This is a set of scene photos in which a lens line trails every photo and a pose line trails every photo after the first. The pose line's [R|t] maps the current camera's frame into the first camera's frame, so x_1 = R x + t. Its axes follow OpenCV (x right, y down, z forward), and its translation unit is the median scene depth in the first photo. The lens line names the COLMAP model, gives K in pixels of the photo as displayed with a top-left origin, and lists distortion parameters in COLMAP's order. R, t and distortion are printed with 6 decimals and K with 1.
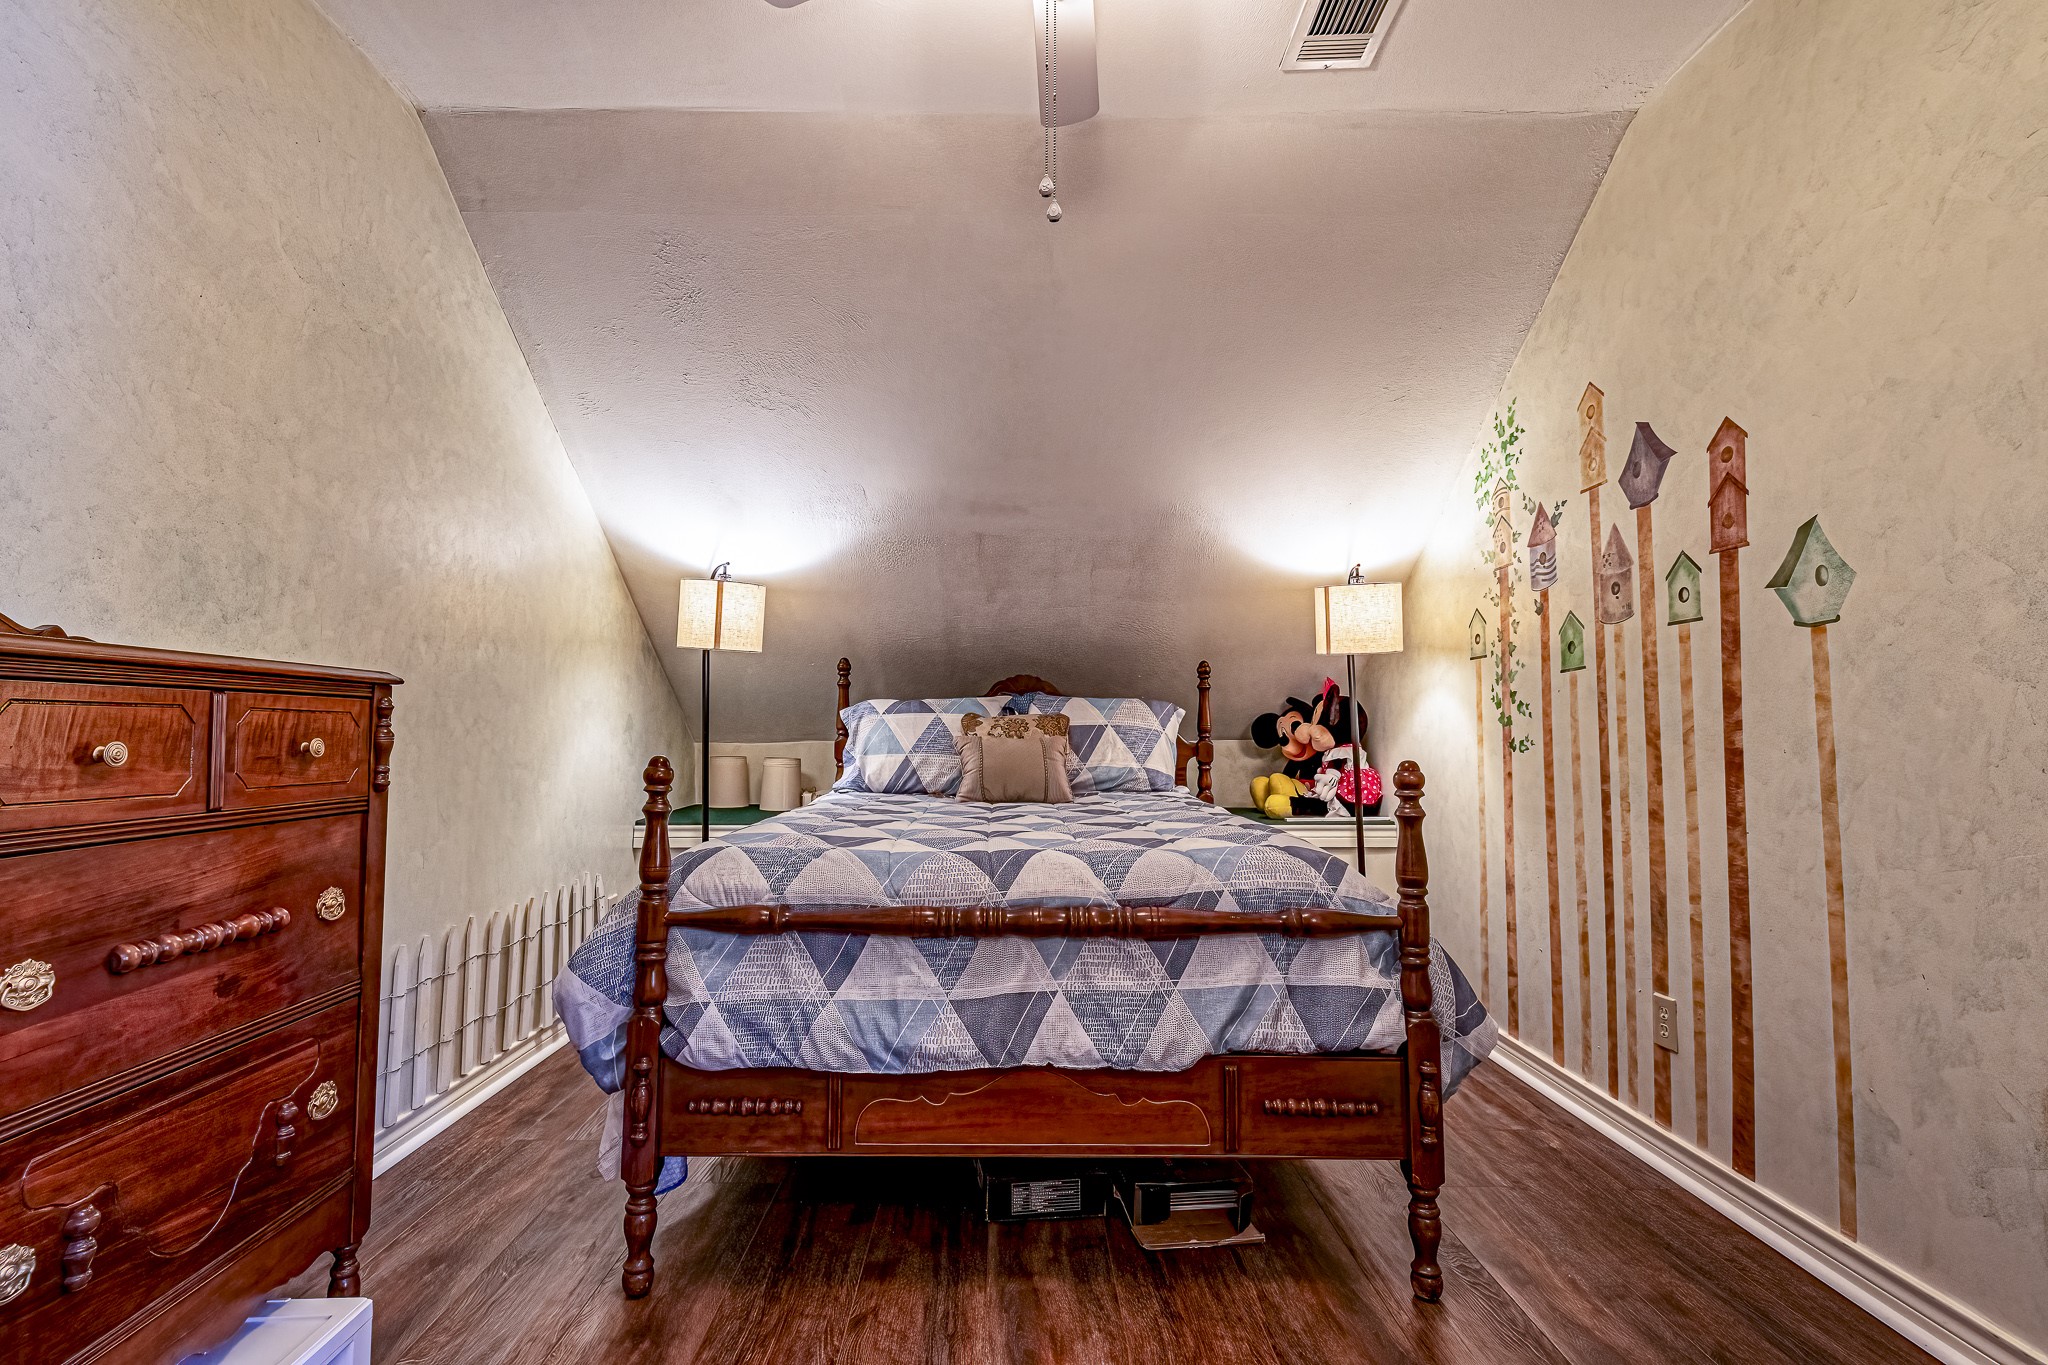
lens RADIAL K [[958.5, 0, 1017.5], [0, 958.5, 688.2], [0, 0, 1]] dist [0.005338, -0.002768]
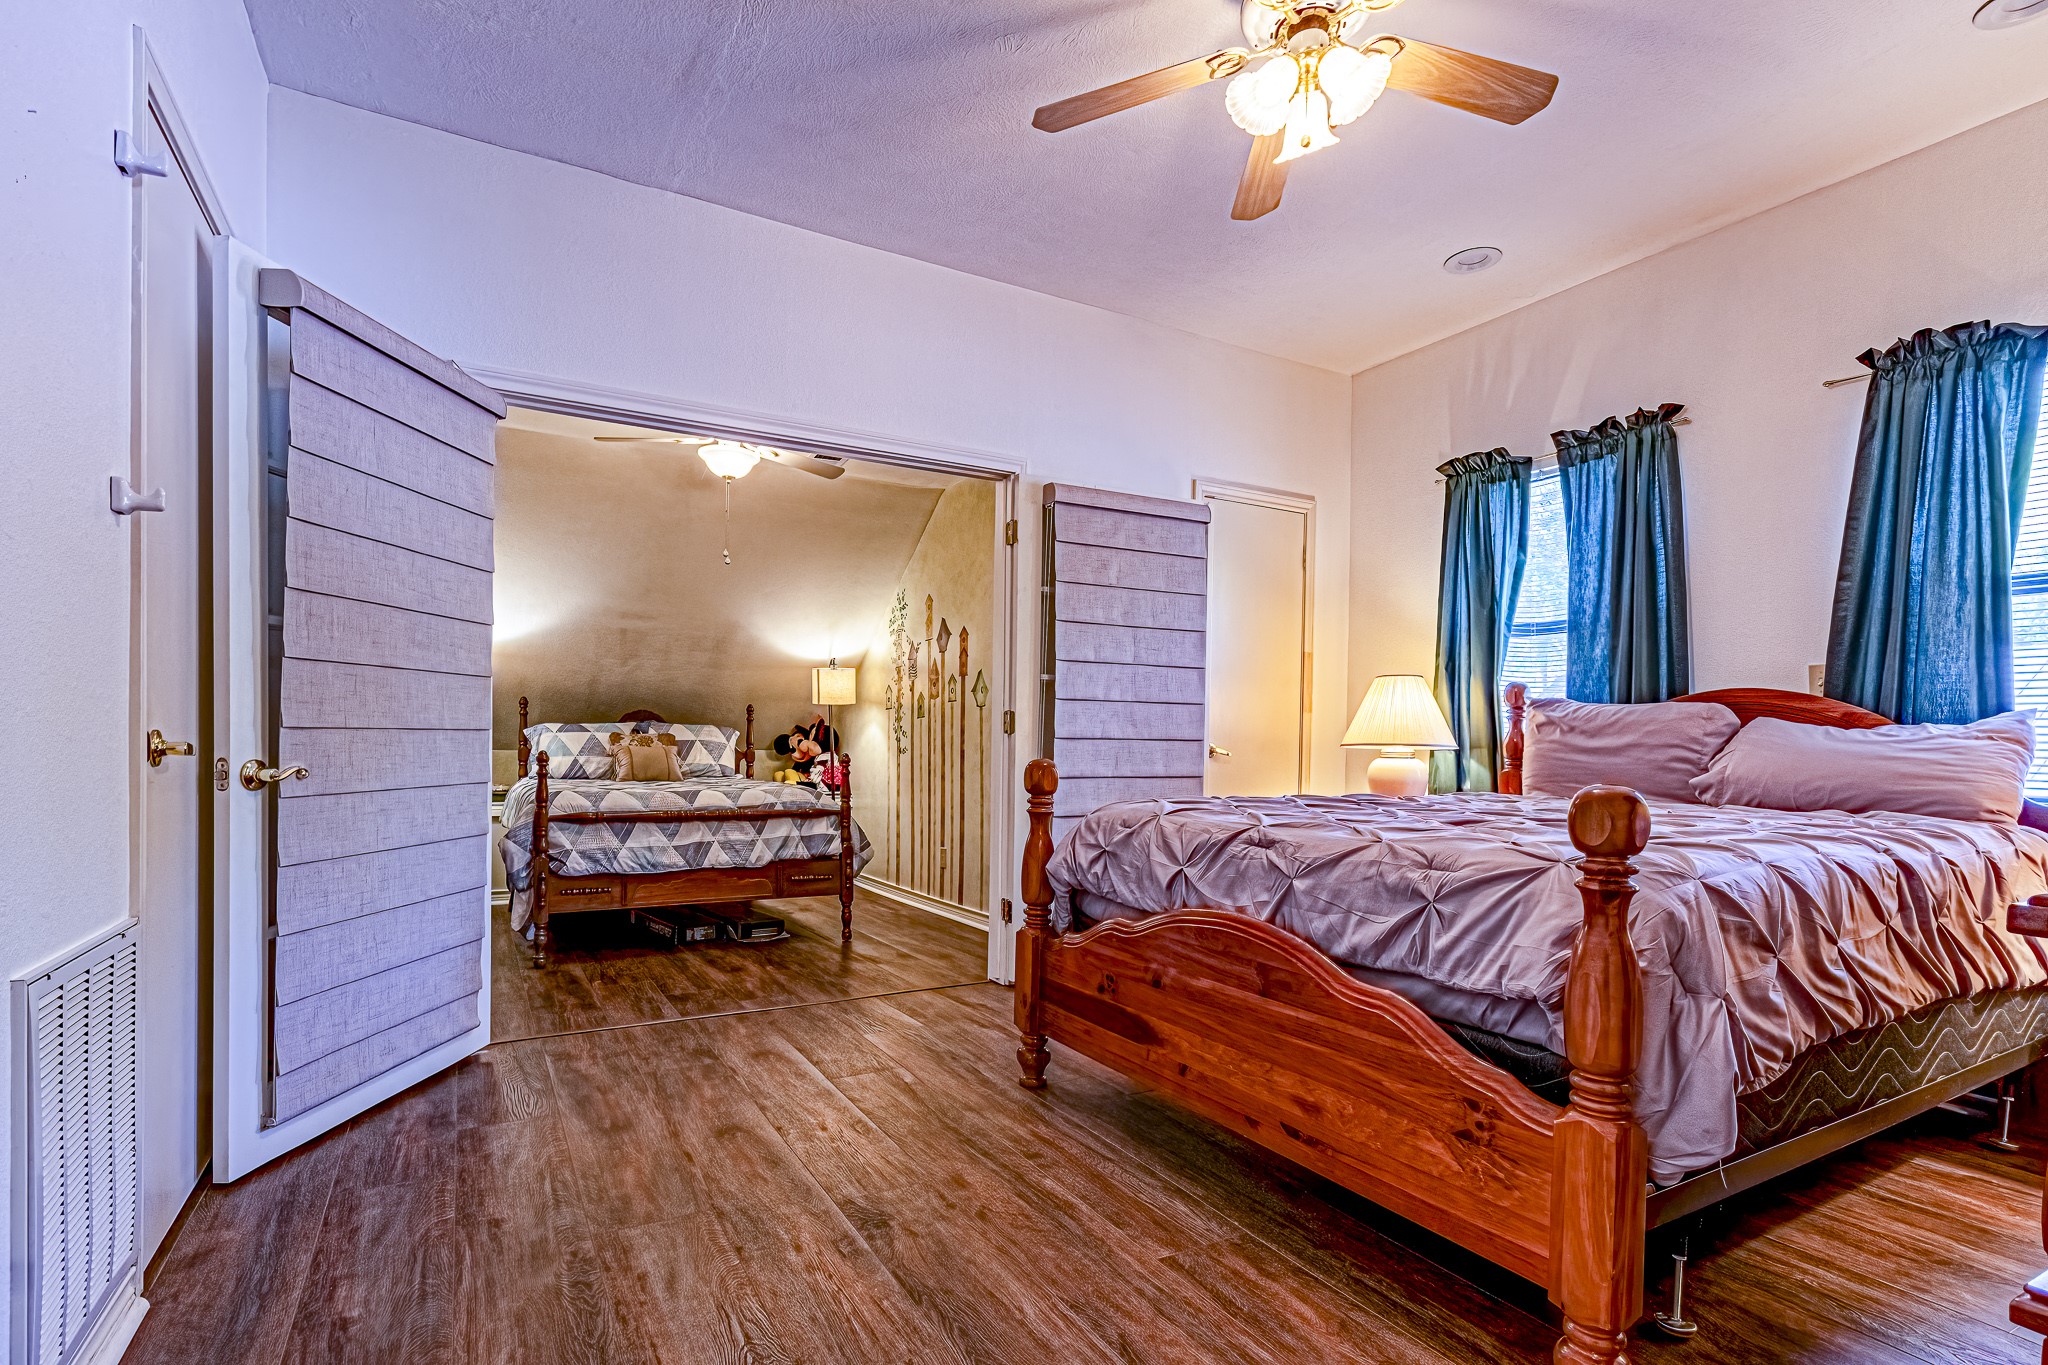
lens RADIAL K [[958.5, 0, 995.1], [0, 958.5, 752.8], [0, 0, 1]] dist [0.005338, -0.002768]
pose [[0.880583, 0.002514, 0.473886, -0.359249], [-0.024918, 0.998848, 0.041004, -0.033515], [-0.473237, -0.047915, 0.879631, -1.129020]]
